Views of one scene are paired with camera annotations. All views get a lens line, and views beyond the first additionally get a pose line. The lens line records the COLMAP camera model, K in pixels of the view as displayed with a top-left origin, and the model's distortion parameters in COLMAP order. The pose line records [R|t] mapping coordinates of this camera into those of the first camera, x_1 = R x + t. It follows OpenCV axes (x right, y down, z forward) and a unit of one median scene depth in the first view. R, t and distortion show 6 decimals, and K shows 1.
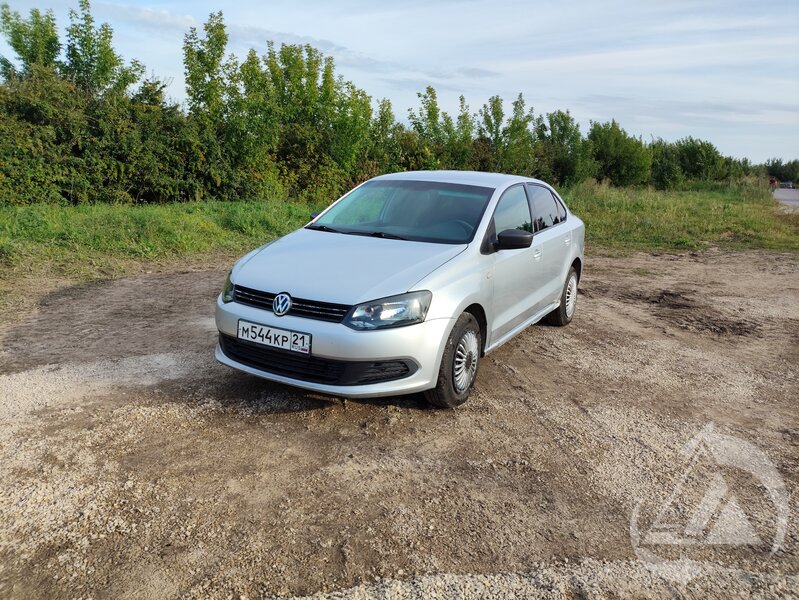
lens RADIAL K [[581.1, 0, 399.5], [0, 581.1, 300.0], [0, 0, 1]] dist [0.082062, -0.115084]
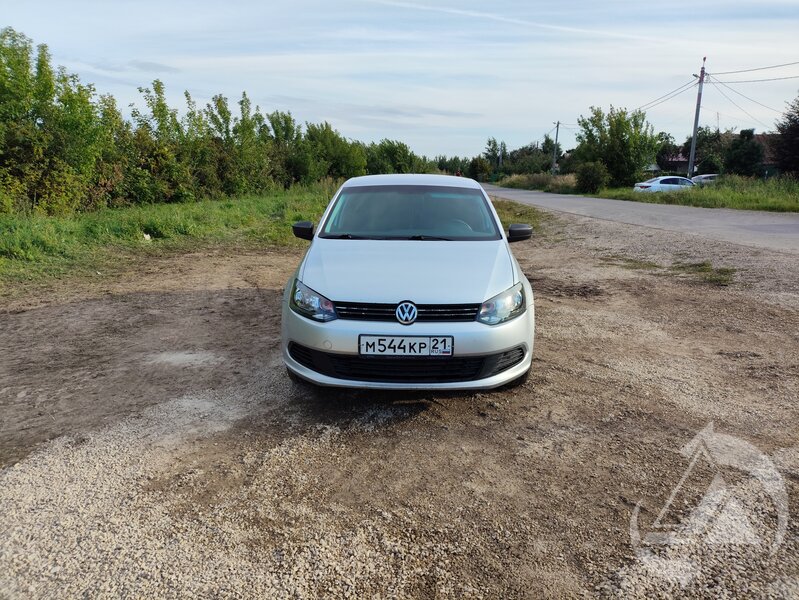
lens RADIAL K [[585.5, 0, 416.8], [0, 585.5, 300.8], [0, 0, 1]] dist [0.035854, -0.058137]
pose [[0.874258, -0.130551, 0.467579, -0.545057], [0.129754, 0.990961, 0.034073, -0.037776], [-0.467801, 0.030882, 0.883294, 0.081335]]
